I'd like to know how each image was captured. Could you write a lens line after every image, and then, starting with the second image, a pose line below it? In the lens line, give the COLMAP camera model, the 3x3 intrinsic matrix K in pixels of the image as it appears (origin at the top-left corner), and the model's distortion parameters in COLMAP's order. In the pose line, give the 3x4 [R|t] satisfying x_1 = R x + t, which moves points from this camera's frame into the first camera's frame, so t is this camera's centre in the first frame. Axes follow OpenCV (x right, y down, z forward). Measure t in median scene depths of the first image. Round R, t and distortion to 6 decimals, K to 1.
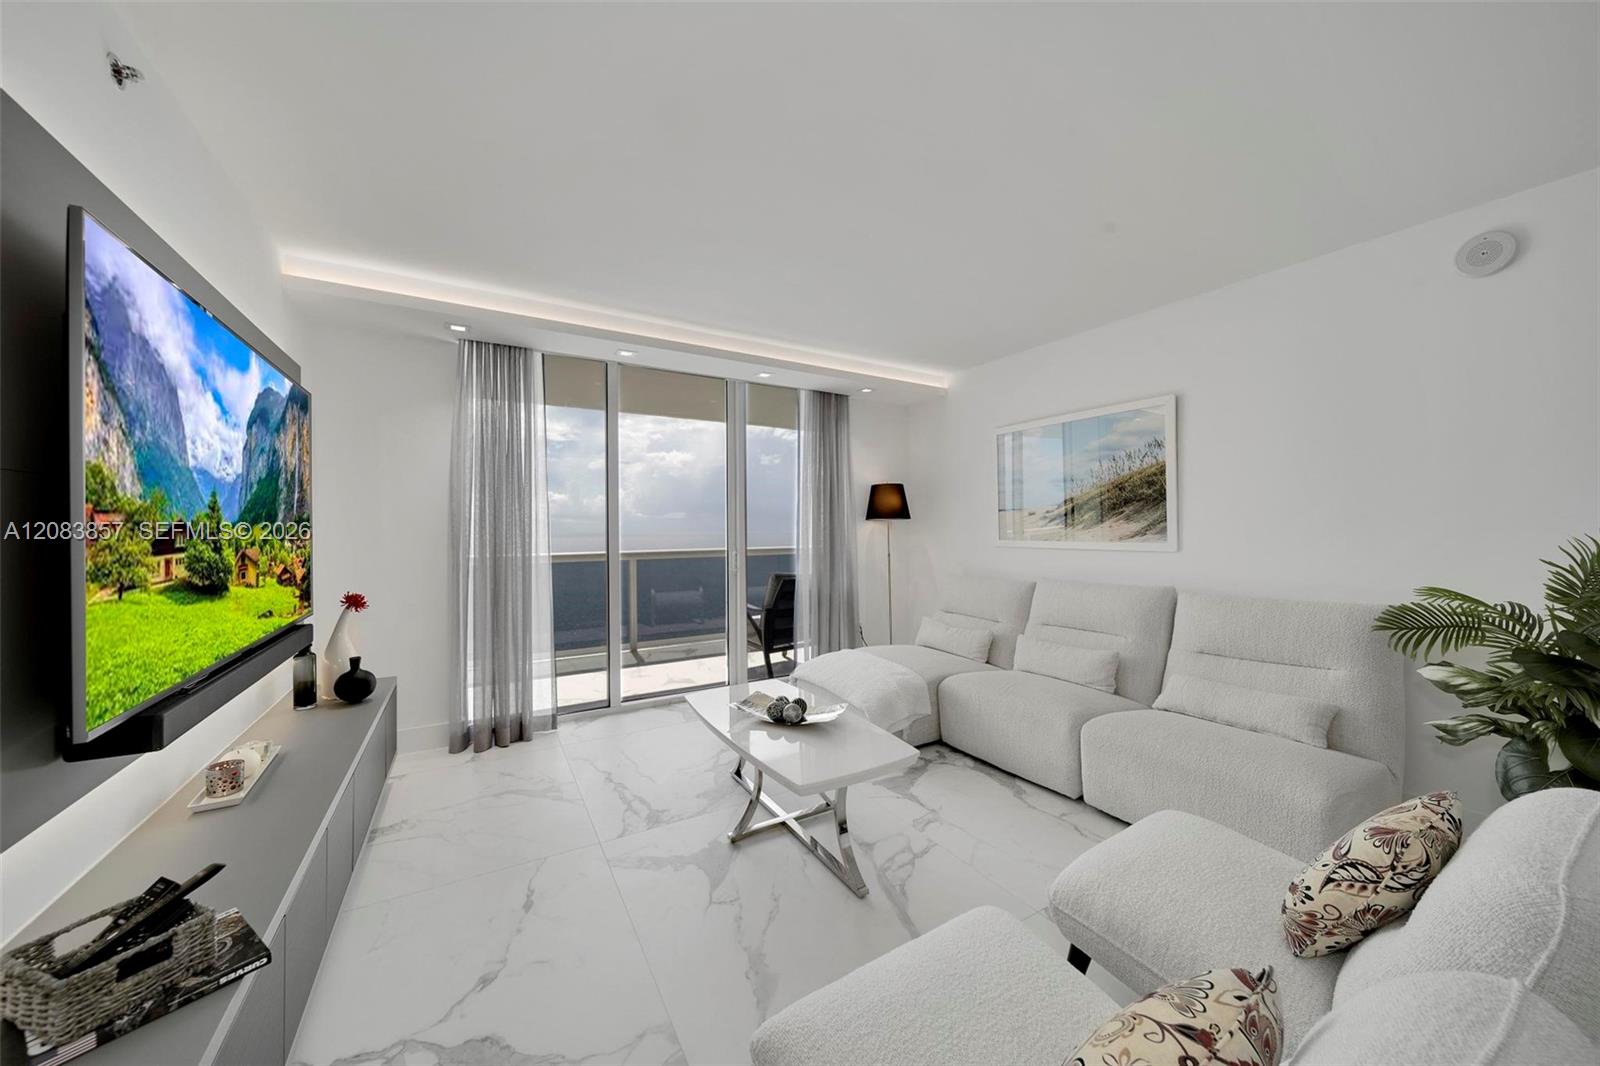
lens RADIAL K [[559.6, 0, 839.4], [0, 559.6, 517.0], [0, 0, 1]] dist [-0.005301, 0.000211]
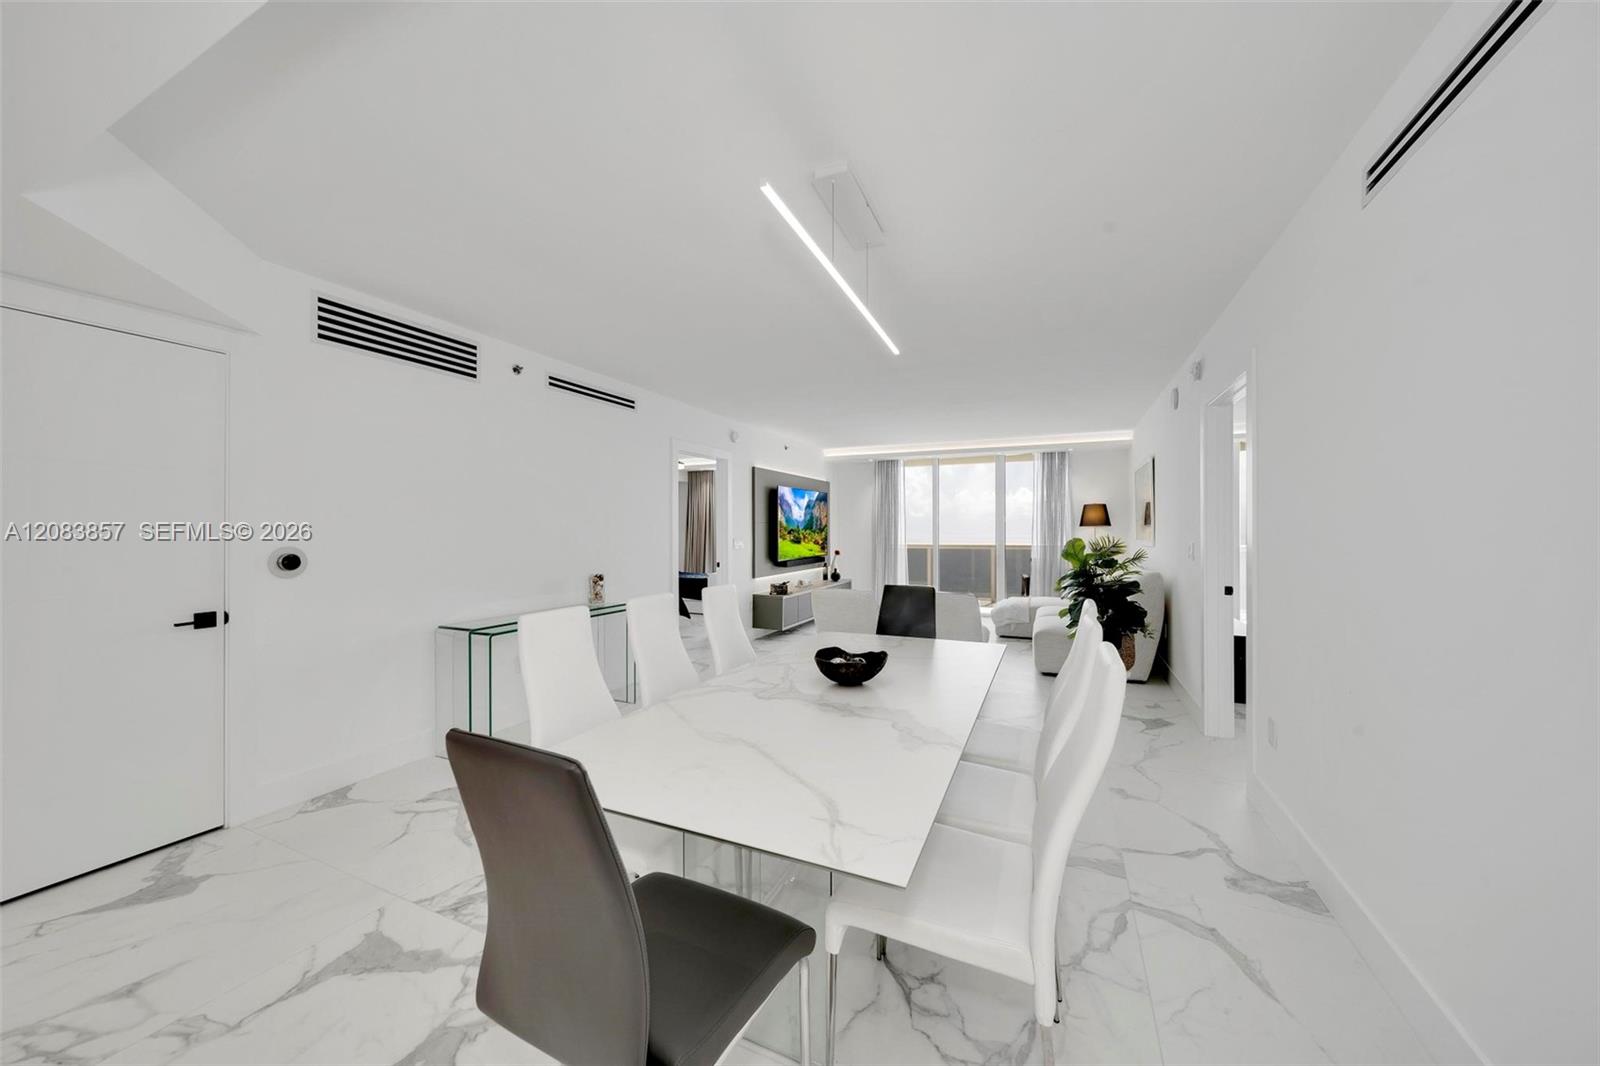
lens RADIAL K [[559.6, 0, 807.5], [0, 559.6, 534.1], [0, 0, 1]] dist [-0.005301, 0.000211]
pose [[0.556875, 0.003745, -0.830588, 2.826301], [0.009812, 0.999890, 0.011087, -0.001595], [0.830538, -0.014324, 0.556777, -1.586810]]
